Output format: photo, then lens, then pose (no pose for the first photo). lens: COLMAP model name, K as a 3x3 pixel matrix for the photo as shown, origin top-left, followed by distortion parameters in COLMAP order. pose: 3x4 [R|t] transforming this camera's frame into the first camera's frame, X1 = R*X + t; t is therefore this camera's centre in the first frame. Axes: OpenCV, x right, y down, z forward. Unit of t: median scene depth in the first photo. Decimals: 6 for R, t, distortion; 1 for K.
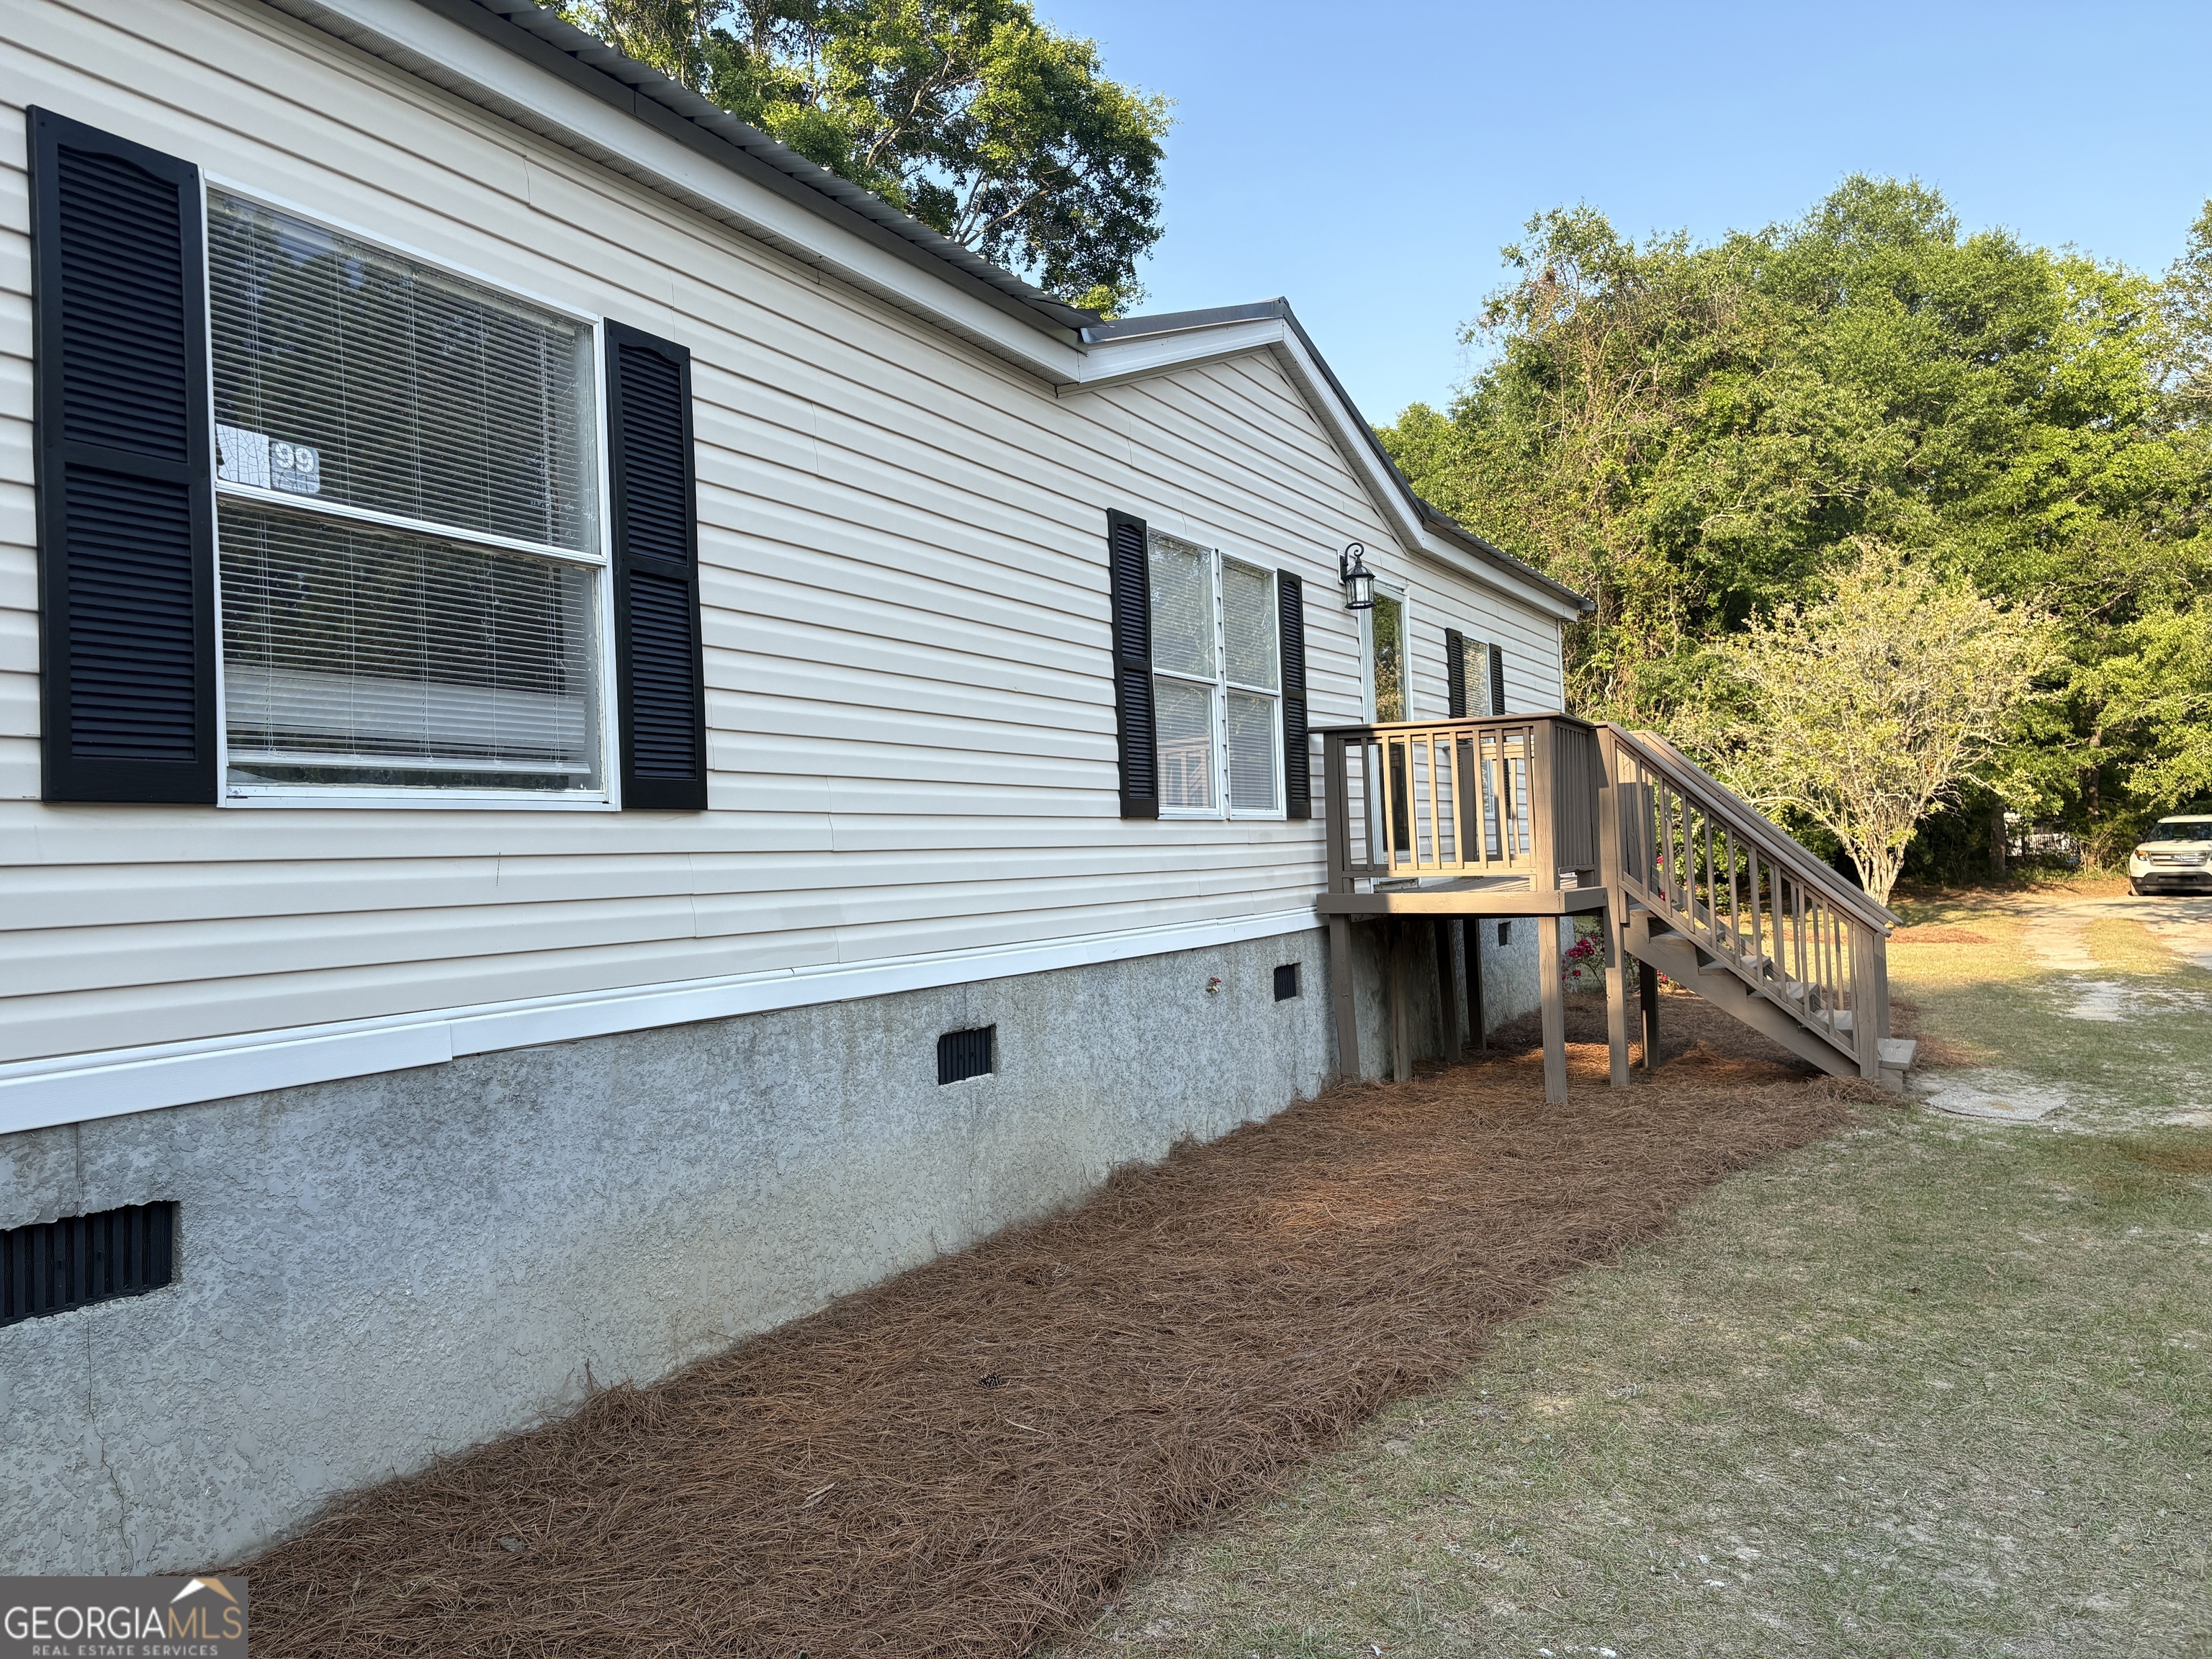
lens RADIAL K [[1675.3, 0, 1109.0], [0, 1675.3, 818.1], [0, 0, 1]] dist [0.063572, -0.074078]
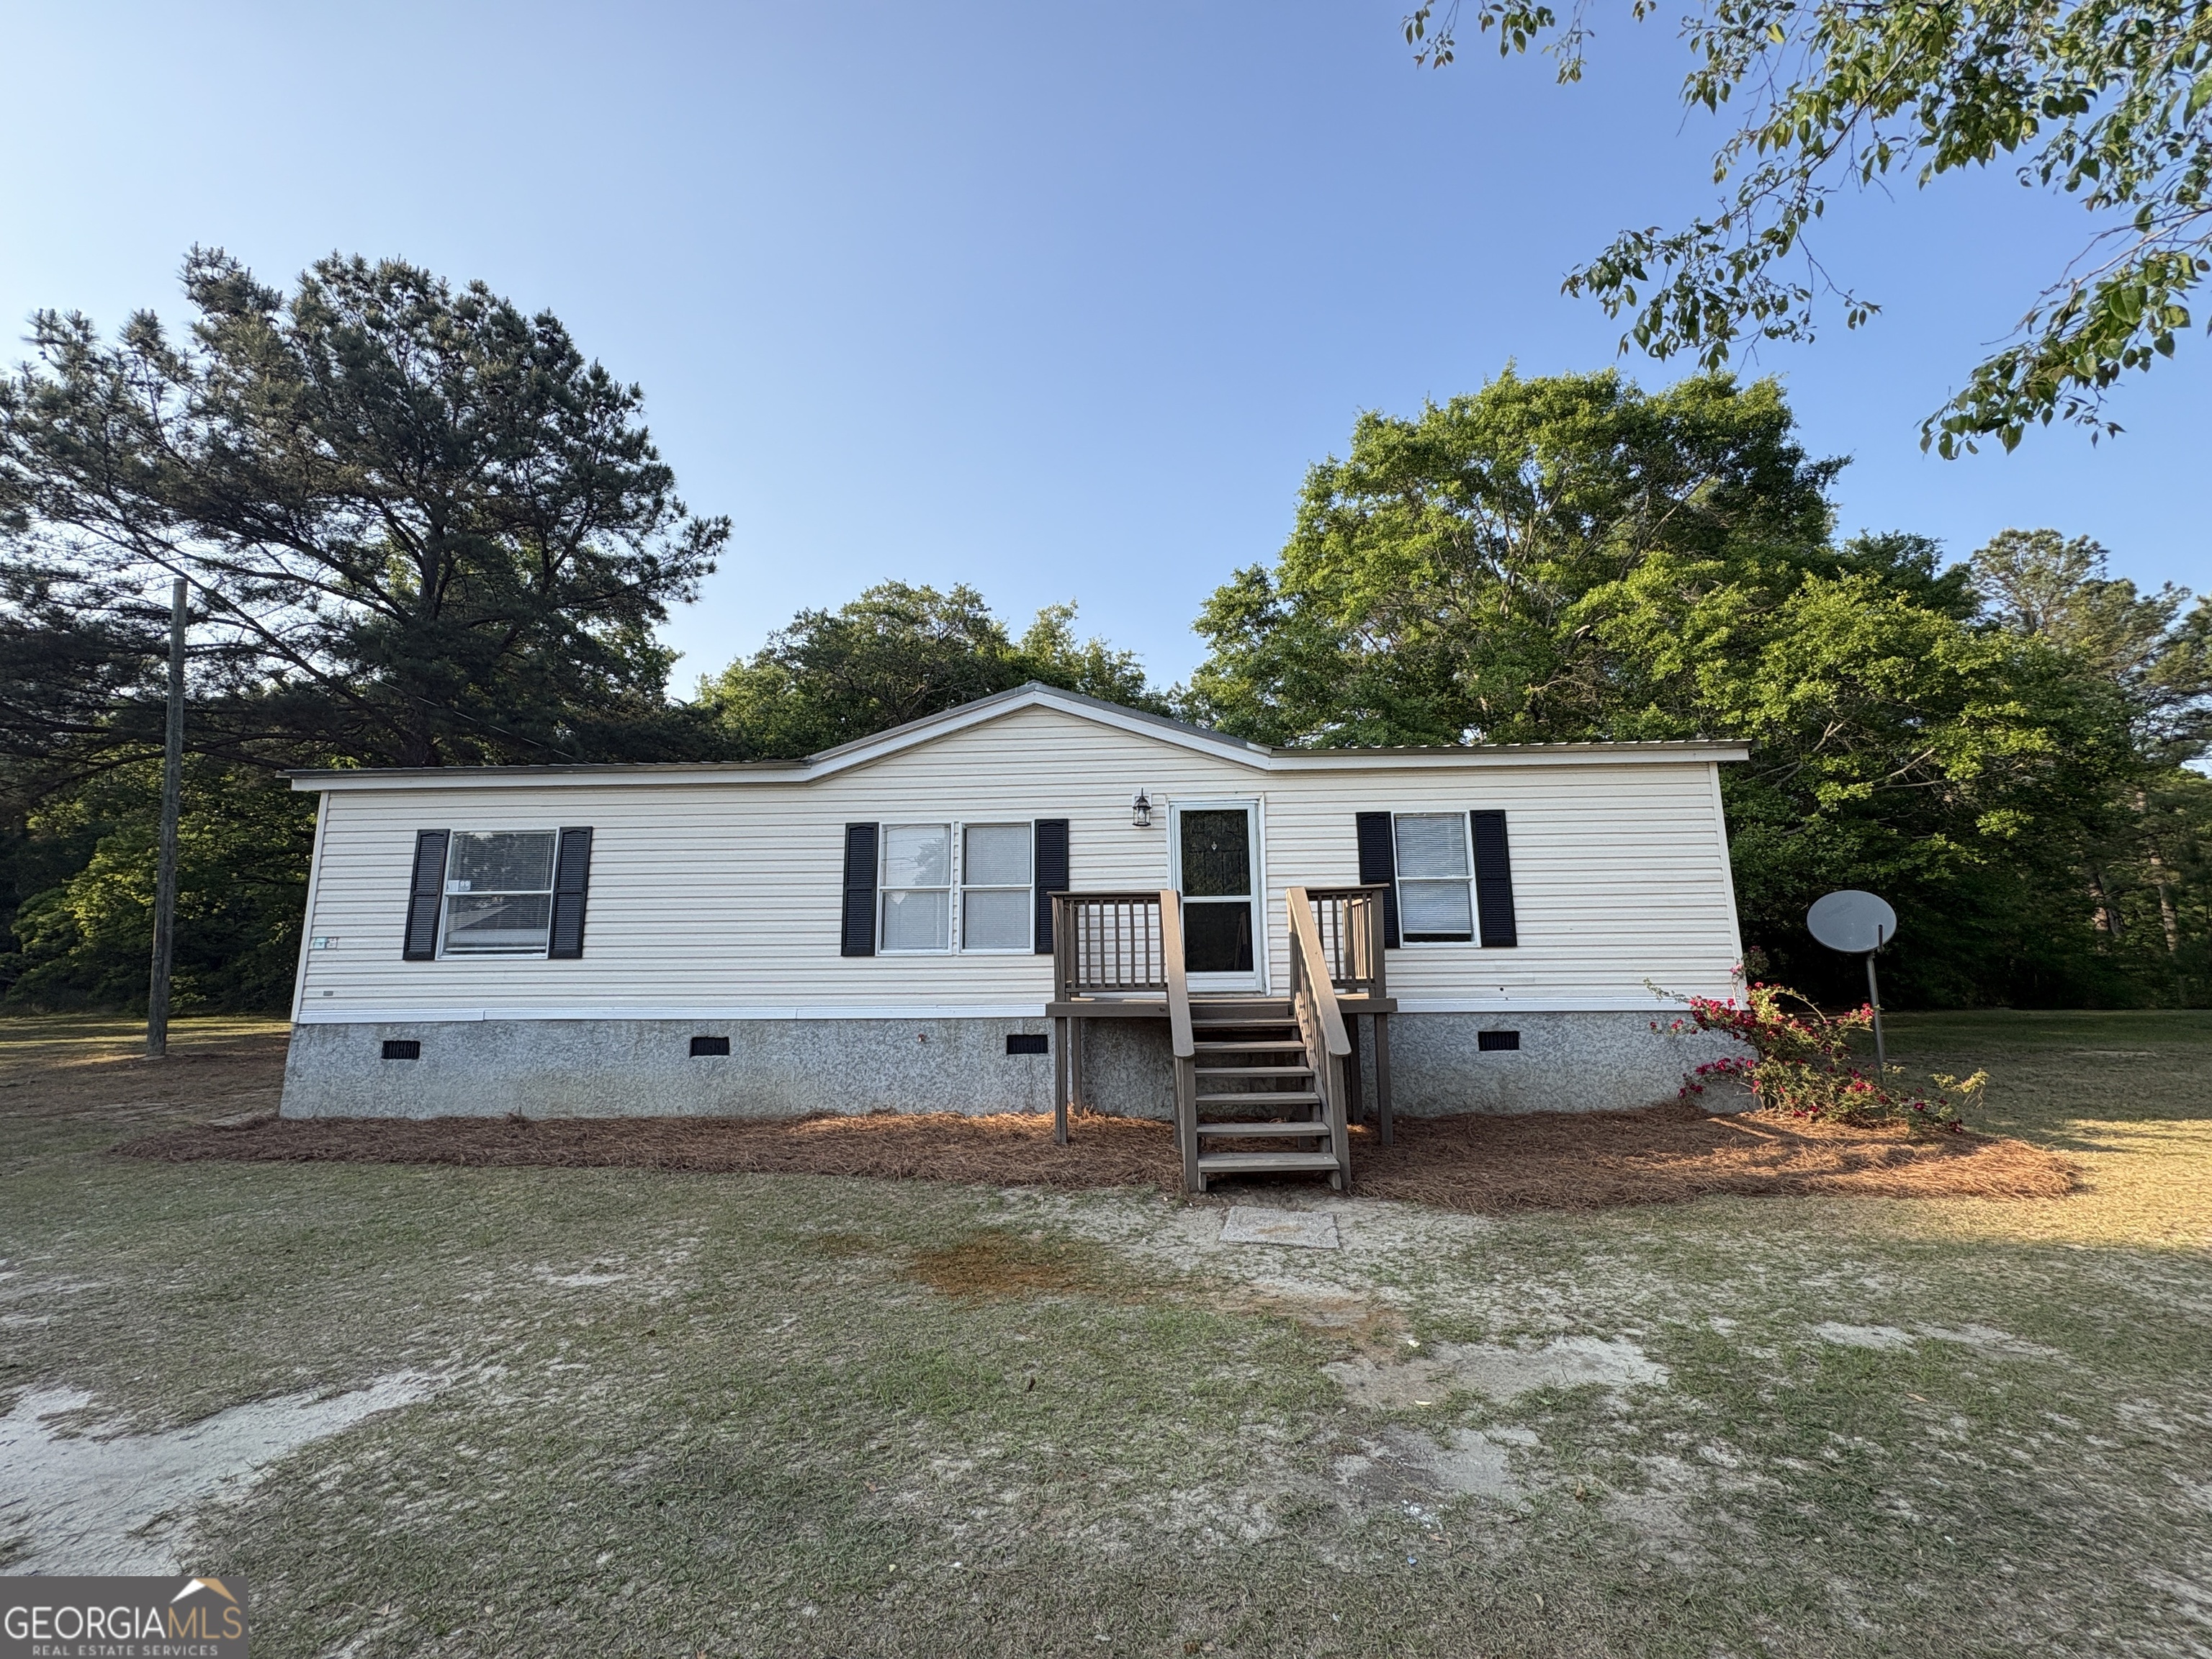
lens RADIAL K [[882.1, 0, 1106.0], [0, 882.1, 829.5], [0, 0, 1]] dist [0.002175, 0.000318]
pose [[0.417149, -0.128505, -0.899707, 1.648211], [0.015189, 0.990801, -0.134474, -0.004930], [0.908711, 0.042430, 0.415263, 1.066654]]
